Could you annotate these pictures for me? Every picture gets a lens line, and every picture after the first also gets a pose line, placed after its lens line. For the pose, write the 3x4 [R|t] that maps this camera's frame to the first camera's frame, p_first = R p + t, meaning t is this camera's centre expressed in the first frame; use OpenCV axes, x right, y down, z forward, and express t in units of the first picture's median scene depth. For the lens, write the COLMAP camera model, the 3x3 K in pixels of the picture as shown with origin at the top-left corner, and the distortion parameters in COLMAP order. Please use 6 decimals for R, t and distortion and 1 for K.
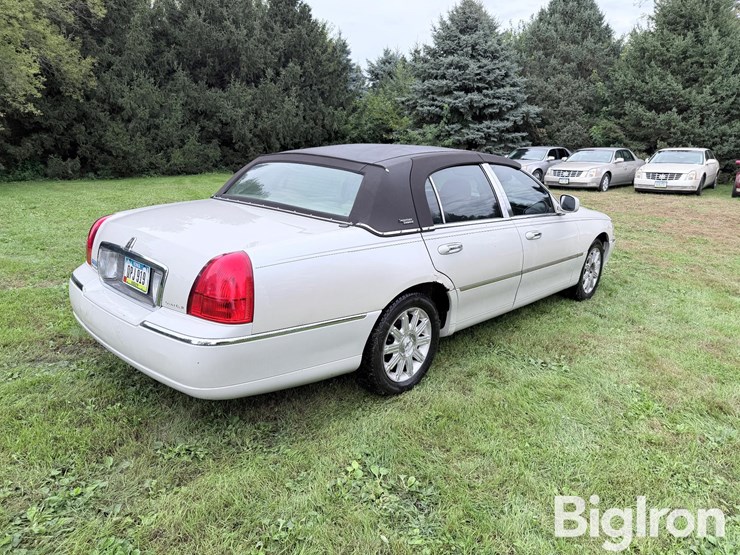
lens RADIAL K [[502.3, 0, 366.5], [0, 502.3, 285.7], [0, 0, 1]] dist [0.068879, -0.079229]
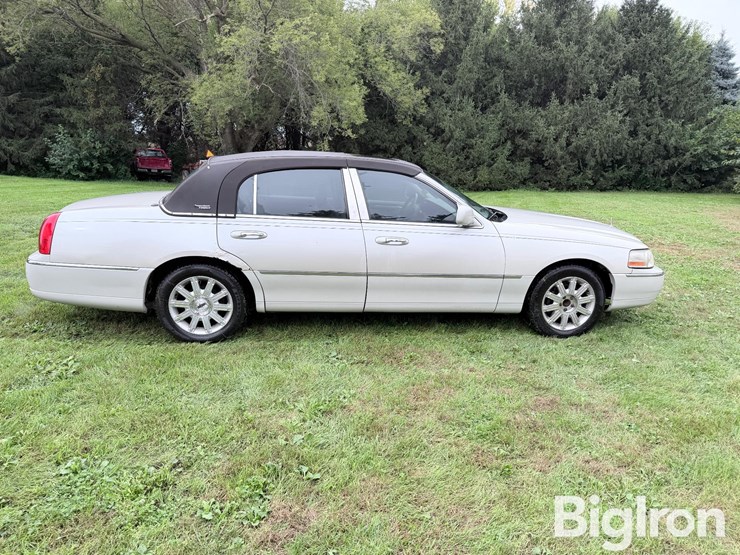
lens RADIAL K [[502.3, 0, 366.5], [0, 502.3, 285.7], [0, 0, 1]] dist [0.068879, -0.079229]
pose [[0.783865, 0.154537, -0.601393, 0.108748], [-0.175972, 0.984114, 0.023518, -0.003158], [0.595474, 0.087394, 0.798607, 0.021659]]
